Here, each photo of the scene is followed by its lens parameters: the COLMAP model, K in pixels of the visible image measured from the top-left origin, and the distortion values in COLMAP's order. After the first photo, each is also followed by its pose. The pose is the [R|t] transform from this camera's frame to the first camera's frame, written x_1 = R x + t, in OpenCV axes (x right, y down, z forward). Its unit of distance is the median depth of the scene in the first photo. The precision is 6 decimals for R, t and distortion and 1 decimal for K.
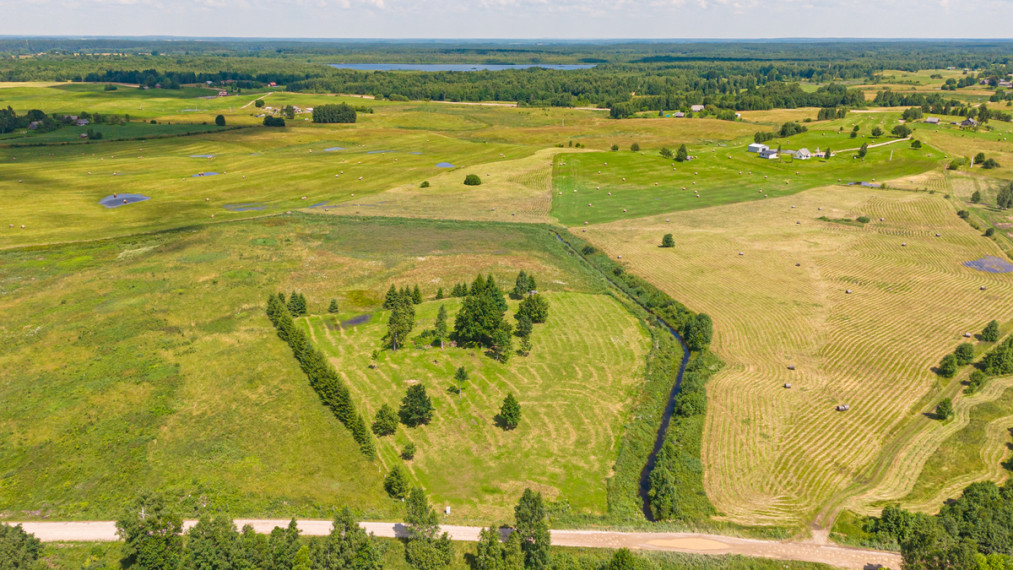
lens RADIAL K [[743.6, 0, 505.4], [0, 743.6, 285.0], [0, 0, 1]] dist [0.071516, -0.068632]
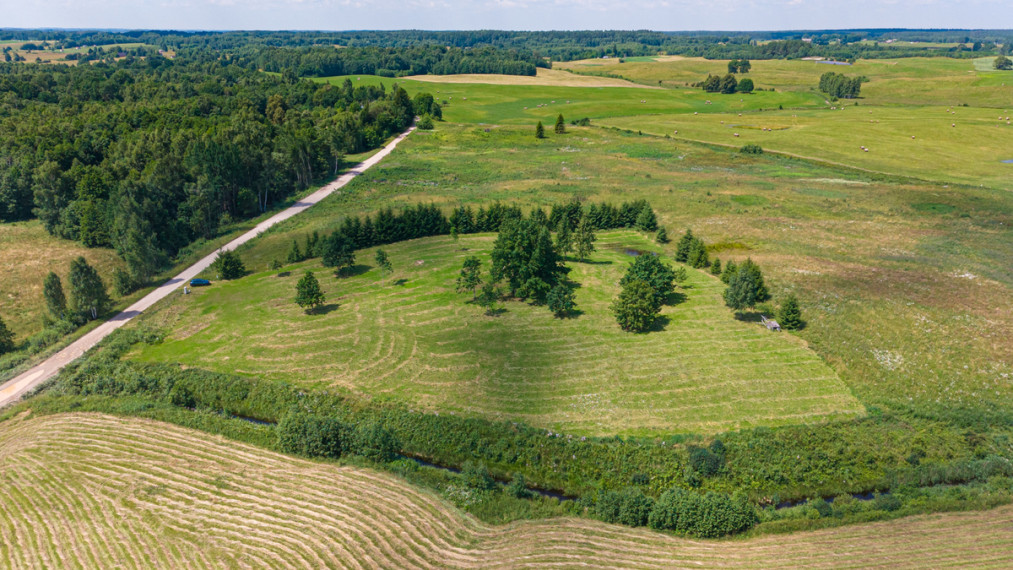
lens RADIAL K [[743.6, 0, 506.0], [0, 743.6, 287.9], [0, 0, 1]] dist [0.071516, -0.068632]
pose [[-0.069048, 0.322002, -0.944218, 0.579226], [-0.314073, 0.891332, 0.326934, -0.135444], [0.946885, 0.319127, 0.039587, 0.852927]]
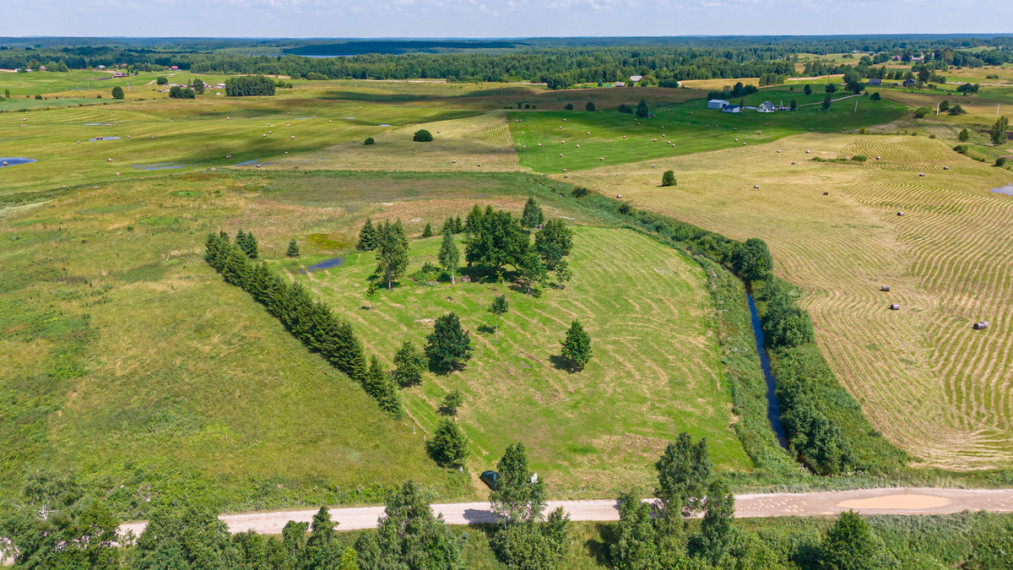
lens RADIAL K [[743.6, 0, 505.5], [0, 743.6, 284.4], [0, 0, 1]] dist [0.071516, -0.068632]
pose [[0.993217, -0.042103, 0.108387, -0.100071], [0.042182, 0.999109, 0.001565, 0.076181], [-0.108356, 0.003017, 0.994108, 0.208175]]
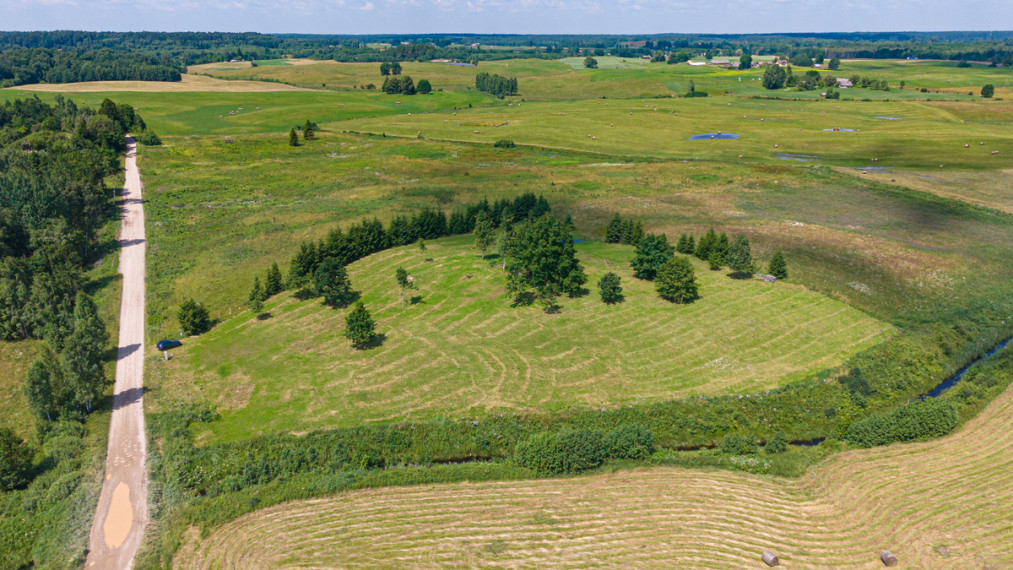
lens RADIAL K [[743.6, 0, 506.6], [0, 743.6, 286.6], [0, 0, 1]] dist [0.071516, -0.068632]
pose [[0.434775, 0.285935, -0.853939, 0.520541], [-0.281448, 0.943897, 0.172760, -0.032033], [0.855428, 0.165228, 0.490859, 0.538499]]
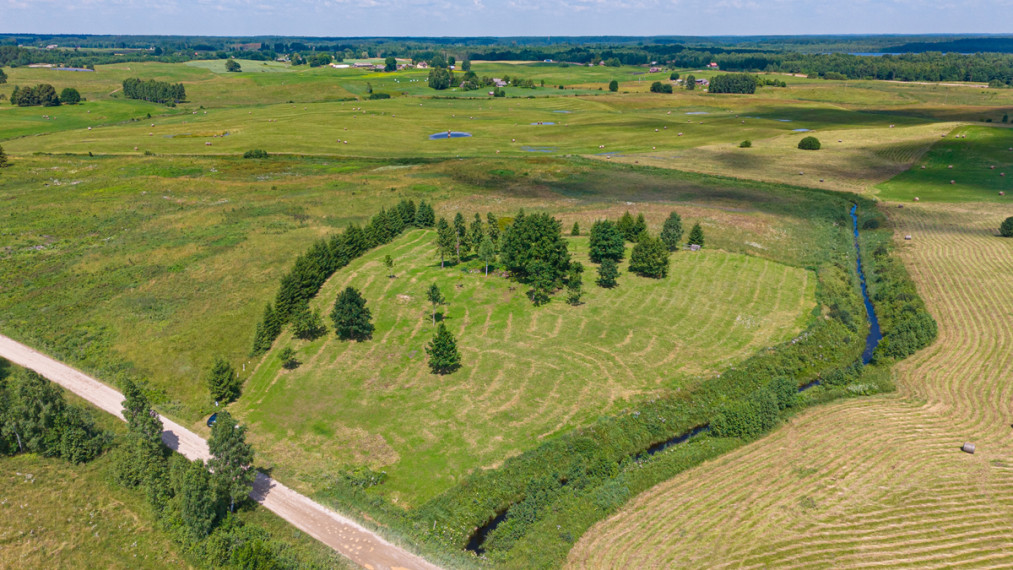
lens RADIAL K [[743.6, 0, 506.1], [0, 743.6, 286.1], [0, 0, 1]] dist [0.071516, -0.068632]
pose [[0.816404, 0.180150, -0.548662, 0.317698], [-0.178893, 0.982255, 0.056326, 0.042381], [0.549073, 0.052167, 0.834145, 0.312234]]
